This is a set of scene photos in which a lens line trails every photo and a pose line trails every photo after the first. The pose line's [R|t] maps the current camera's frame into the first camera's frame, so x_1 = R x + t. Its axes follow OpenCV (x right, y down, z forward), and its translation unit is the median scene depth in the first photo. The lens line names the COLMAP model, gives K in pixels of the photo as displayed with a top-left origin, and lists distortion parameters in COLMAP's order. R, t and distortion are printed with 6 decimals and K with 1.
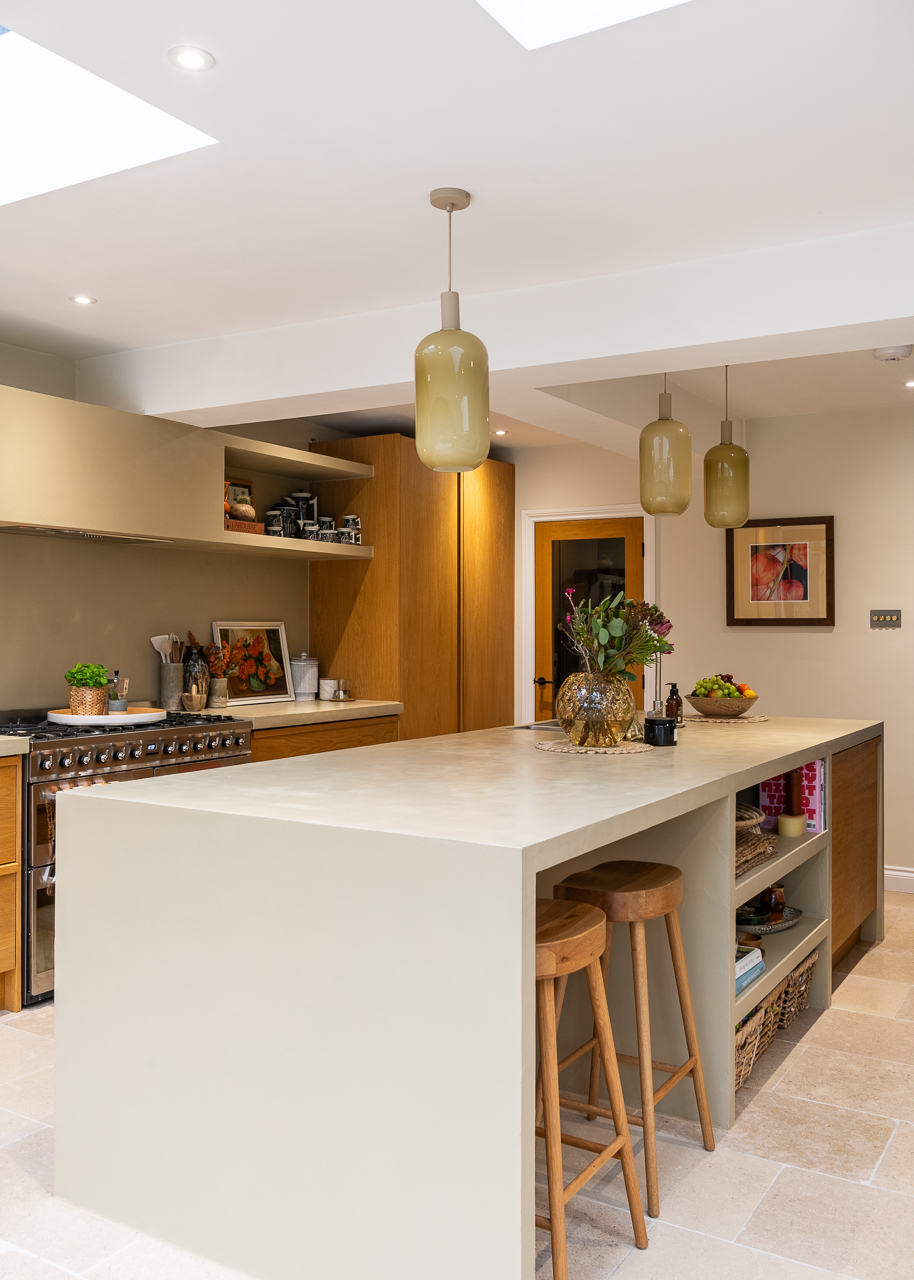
lens RADIAL K [[1125.3, 0, 457.3], [0, 1125.3, 639.8], [0, 0, 1]] dist [-0.012124, -0.001218]
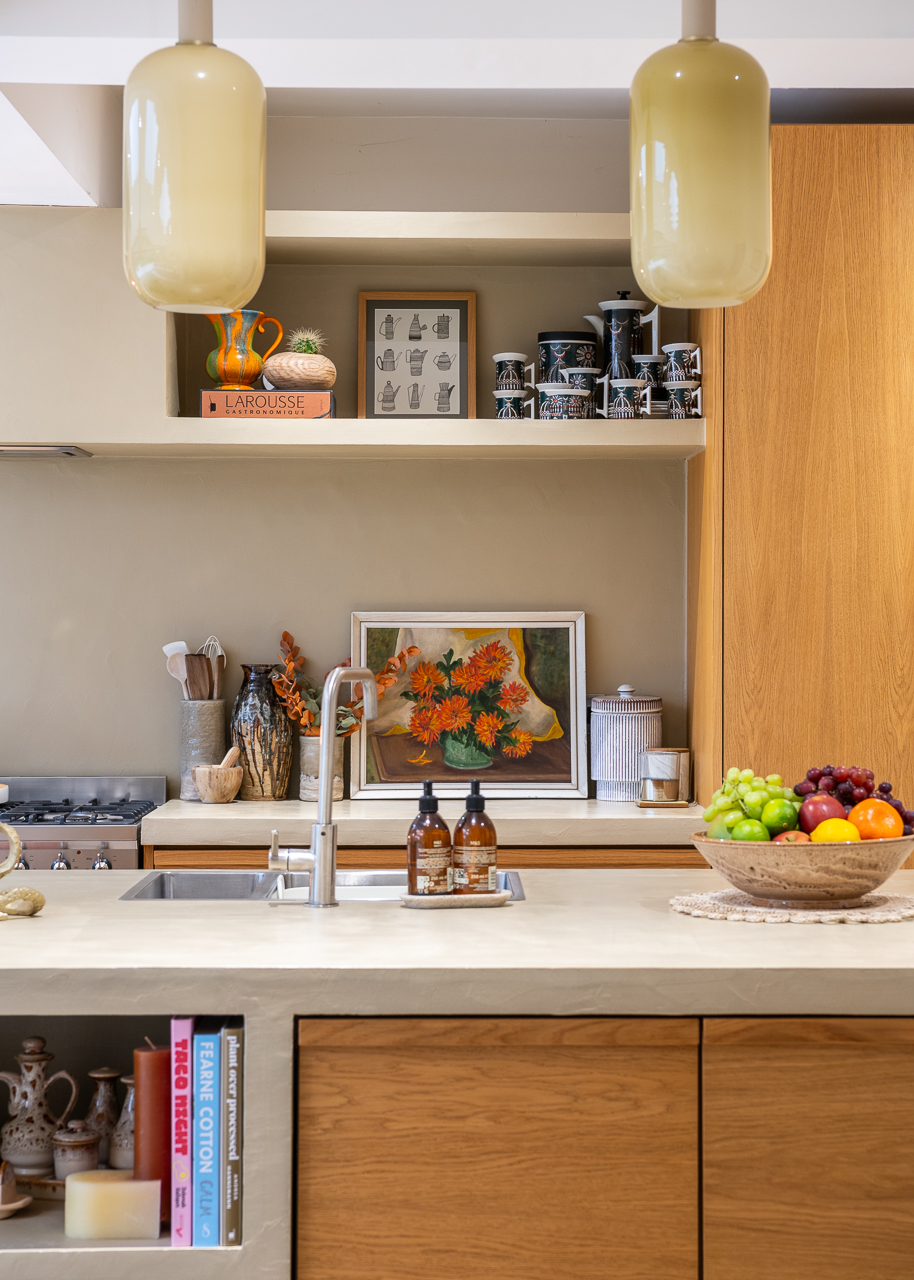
lens RADIAL K [[2816.7, 0, 457.0], [0, 2816.7, 638.3], [0, 0, 1]] dist [0.276538, 0.000000]
pose [[0.528949, -0.001093, -0.848653, 0.724471], [-0.006202, 0.999967, -0.005154, -0.000026], [0.848631, 0.007989, 0.528926, 0.402239]]
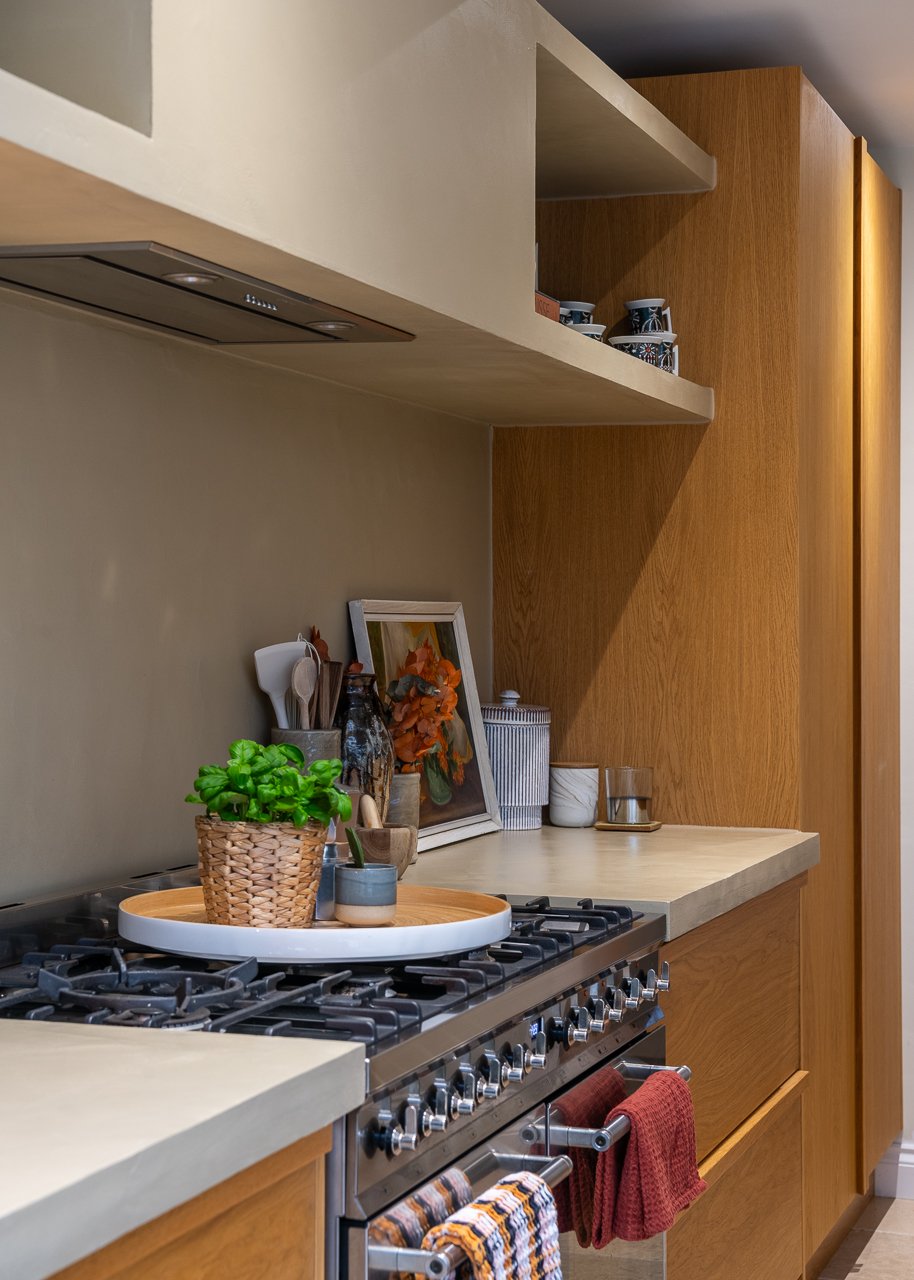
lens RADIAL K [[2321.2, 0, 456.7], [0, 2321.2, 638.1], [0, 0, 1]] dist [0.079483, 0.000000]
pose [[0.976976, 0.002363, 0.213336, -0.310074], [-0.002111, 0.999997, -0.001408, -0.003678], [-0.213339, 0.000925, 0.976978, 0.308233]]
